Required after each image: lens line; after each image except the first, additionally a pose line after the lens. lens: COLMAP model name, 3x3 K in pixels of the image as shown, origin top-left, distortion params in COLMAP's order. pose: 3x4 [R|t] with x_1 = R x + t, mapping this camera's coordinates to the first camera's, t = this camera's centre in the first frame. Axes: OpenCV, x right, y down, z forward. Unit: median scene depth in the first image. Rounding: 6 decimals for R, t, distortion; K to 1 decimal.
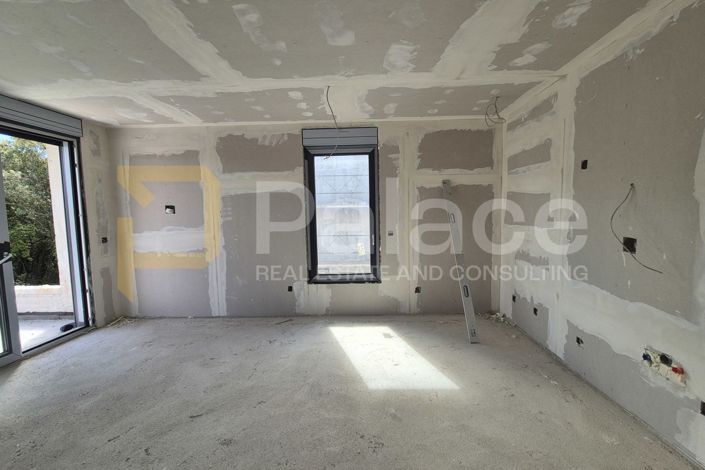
lens RADIAL K [[289.8, 0, 359.3], [0, 289.8, 232.7], [0, 0, 1]] dist [-0.002087, 0.000142]
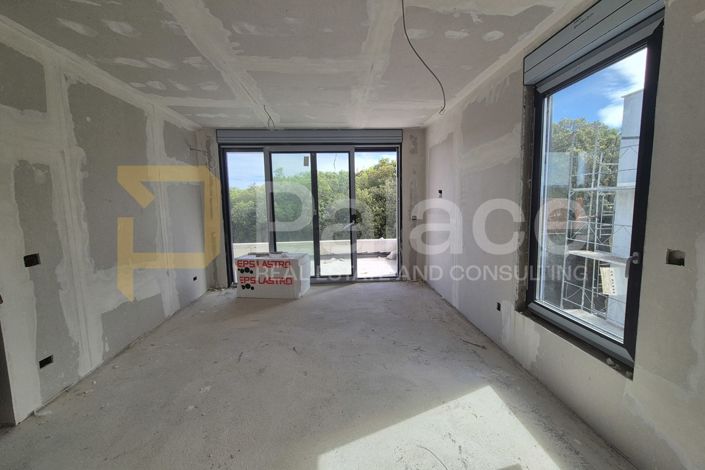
lens RADIAL K [[289.8, 0, 359.3], [0, 289.8, 232.7], [0, 0, 1]] dist [-0.002087, 0.000142]
pose [[0.108531, 0.121349, -0.986659, 0.412625], [-0.053885, 0.991780, 0.116052, -0.048126], [0.992632, 0.040571, 0.114178, 0.617068]]
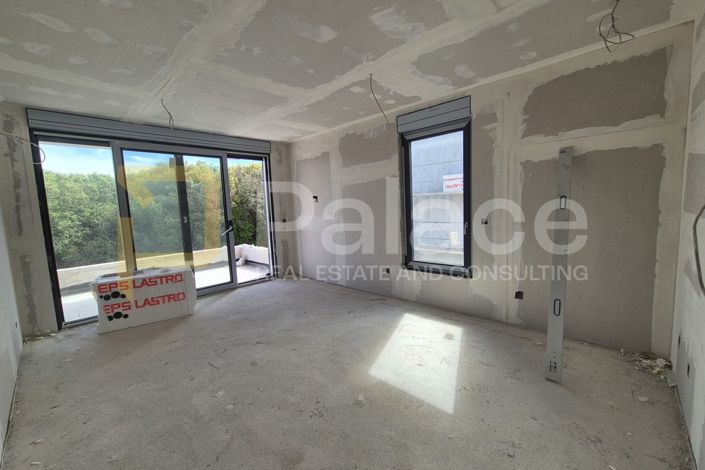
lens RADIAL K [[289.8, 0, 359.3], [0, 289.8, 232.7], [0, 0, 1]] dist [-0.002087, 0.000142]
pose [[0.745968, 0.053143, -0.663858, 0.408619], [-0.021191, 0.998201, 0.056095, -0.005278], [0.665645, -0.027777, 0.745752, 0.145876]]
